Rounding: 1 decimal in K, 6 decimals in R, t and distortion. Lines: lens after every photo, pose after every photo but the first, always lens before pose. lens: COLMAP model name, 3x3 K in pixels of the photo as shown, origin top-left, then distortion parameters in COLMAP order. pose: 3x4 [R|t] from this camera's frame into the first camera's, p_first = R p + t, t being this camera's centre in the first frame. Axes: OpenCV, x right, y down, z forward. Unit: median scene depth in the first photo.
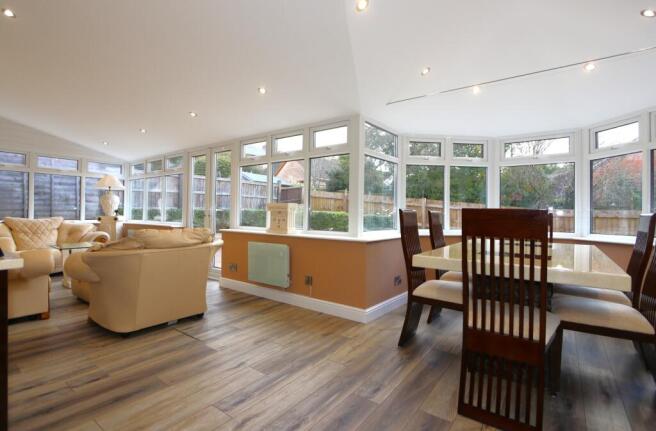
lens RADIAL K [[303.0, 0, 328.0], [0, 303.0, 215.5], [0, 0, 1]] dist [-0.000073, -0.000166]
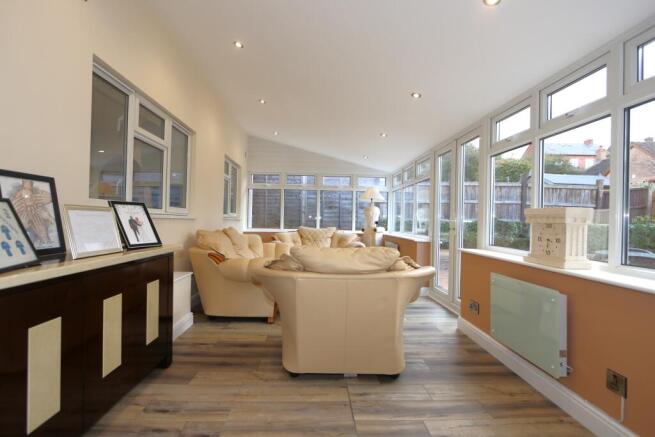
lens RADIAL K [[306.5, 0, 327.5], [0, 306.5, 218.5], [0, 0, 1]] dist [-0.011261, -0.000417]
pose [[0.610814, -0.004829, -0.791760, 0.021330], [-0.019287, 0.999594, -0.020976, -0.003806], [0.791539, 0.028083, 0.610473, 0.310982]]
